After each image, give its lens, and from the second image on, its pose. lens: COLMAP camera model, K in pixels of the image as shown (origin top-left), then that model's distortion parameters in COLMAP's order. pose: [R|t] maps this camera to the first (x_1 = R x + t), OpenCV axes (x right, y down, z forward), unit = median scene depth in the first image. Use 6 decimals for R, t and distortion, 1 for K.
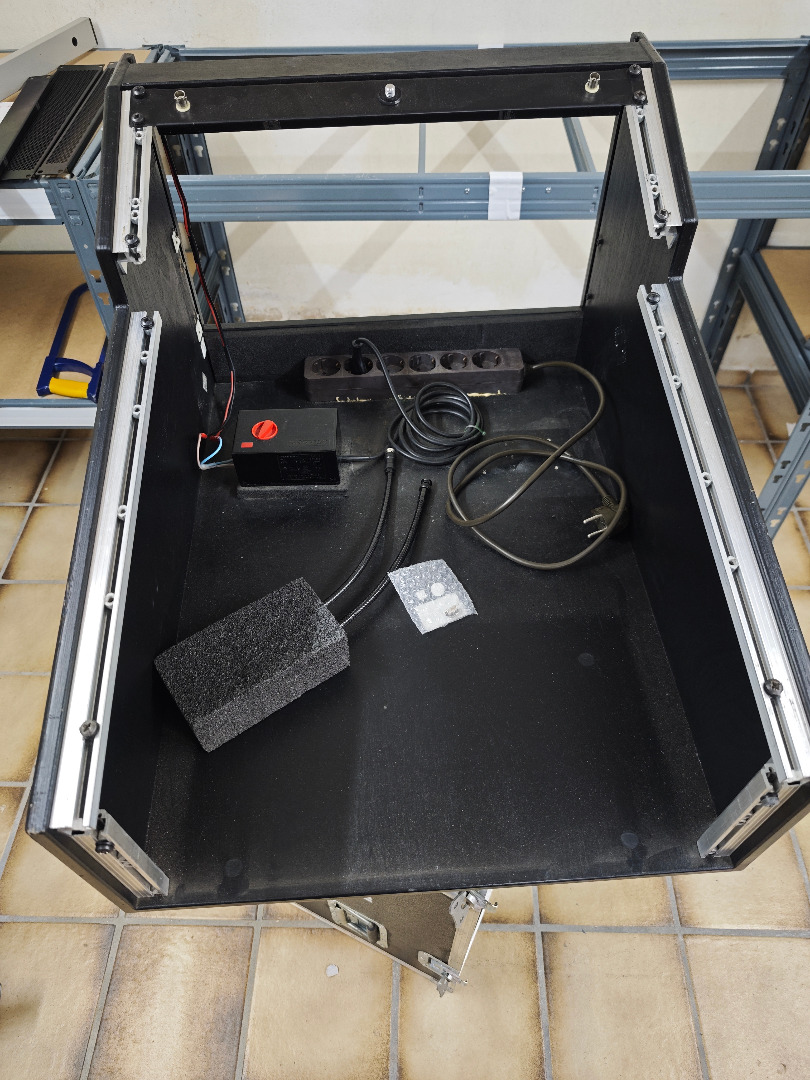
lens RADIAL K [[764.5, 0, 399.8], [0, 764.5, 541.2], [0, 0, 1]] dist [-0.024348, -0.002910]
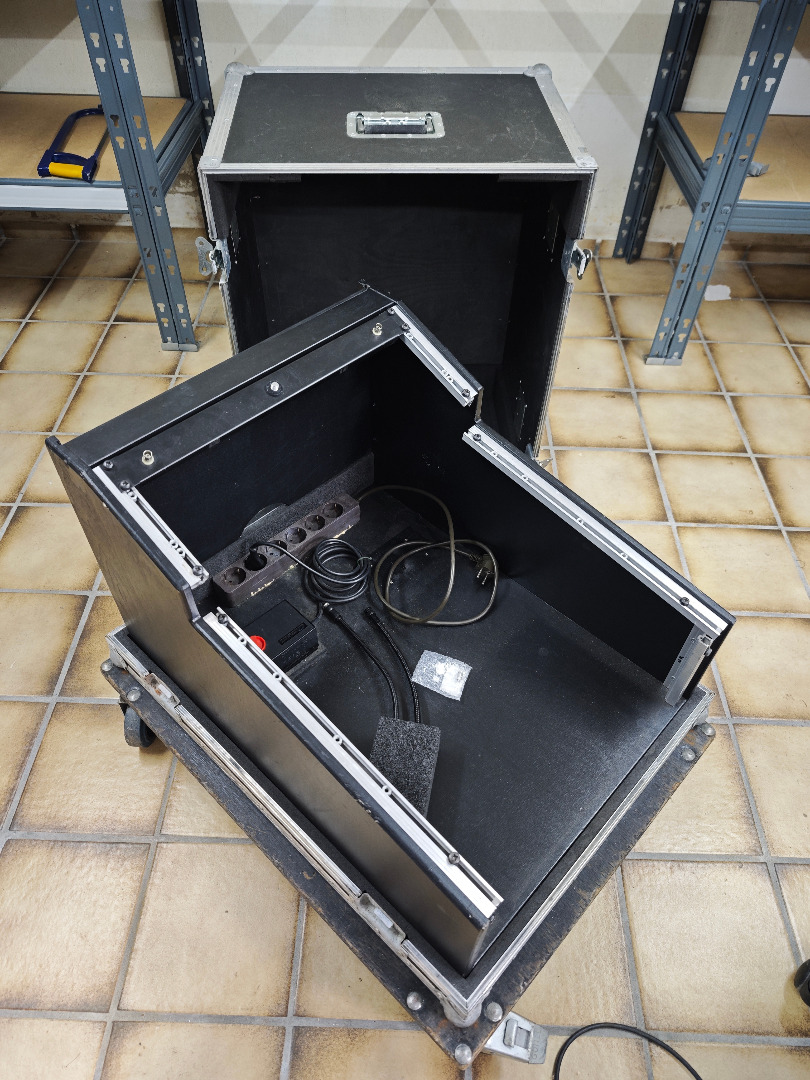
lens RADIAL K [[758.7, 0, 401.1], [0, 758.7, 556.0], [0, 0, 1]] dist [-0.005353, -0.004615]
pose [[0.999308, 0.024623, 0.027875, 0.048057], [-0.023659, 0.999128, -0.034401, 0.369806], [-0.028698, 0.033718, 0.999019, -0.124361]]
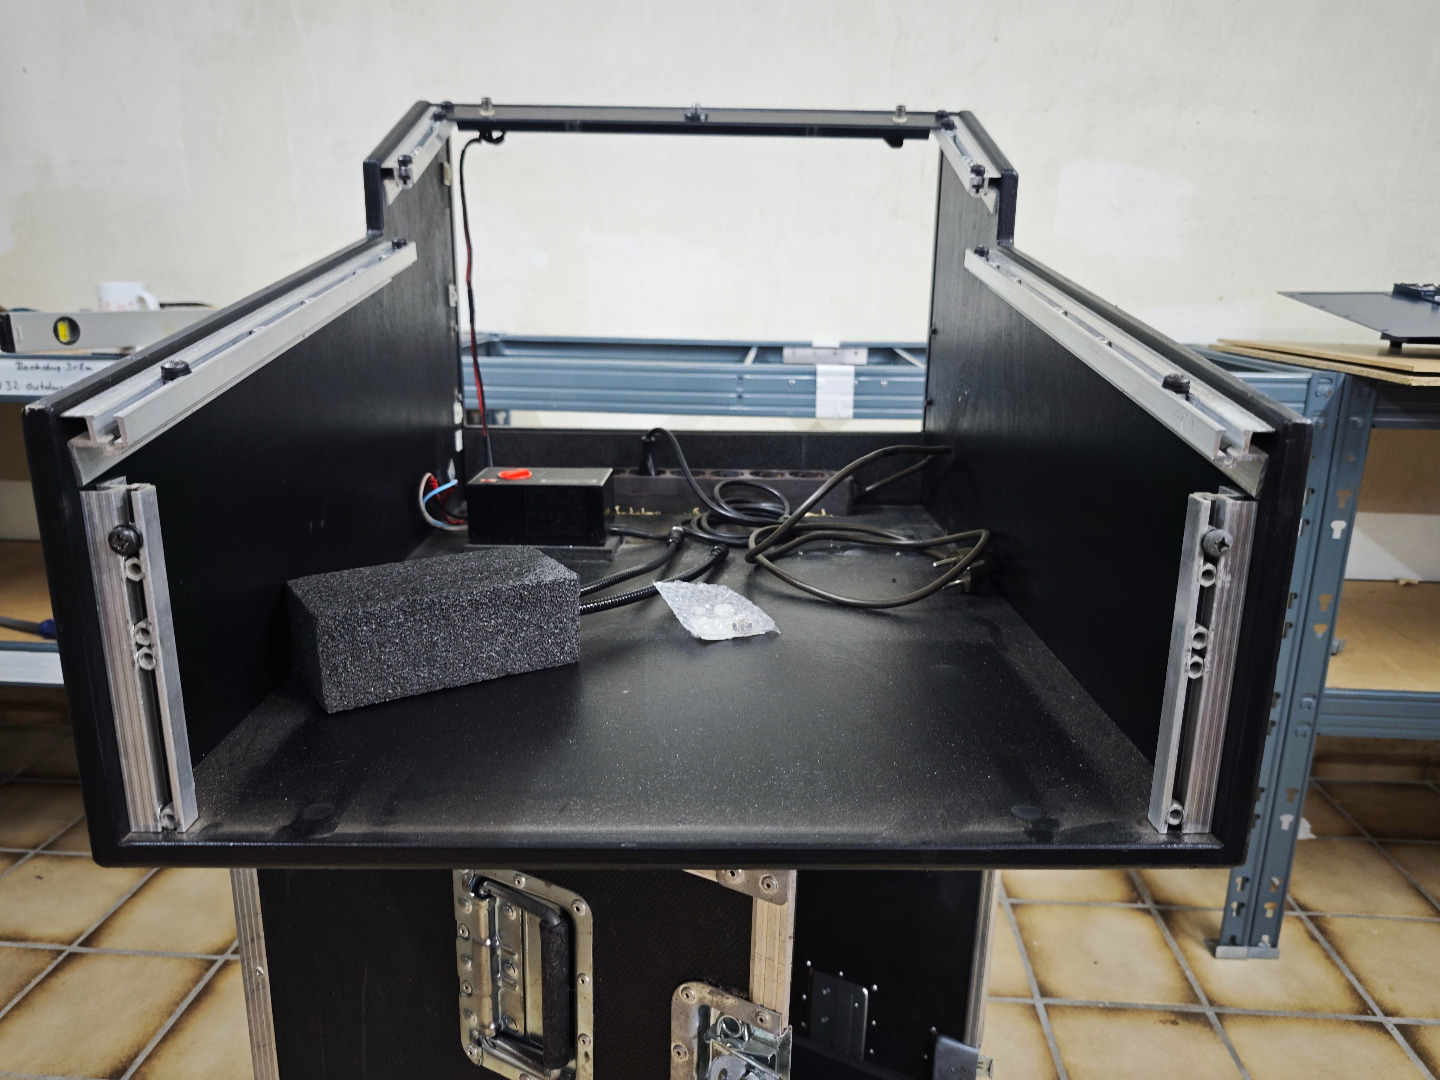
lens RADIAL K [[1011.6, 0, 724.9], [0, 1011.6, 513.8], [0, 0, 1]] dist [-0.005353, -0.004615]
pose [[0.998826, 0.039595, -0.027909, 0.034397], [-0.048422, 0.799160, -0.599165, 0.257675], [-0.001421, 0.599813, 0.800139, 0.103639]]
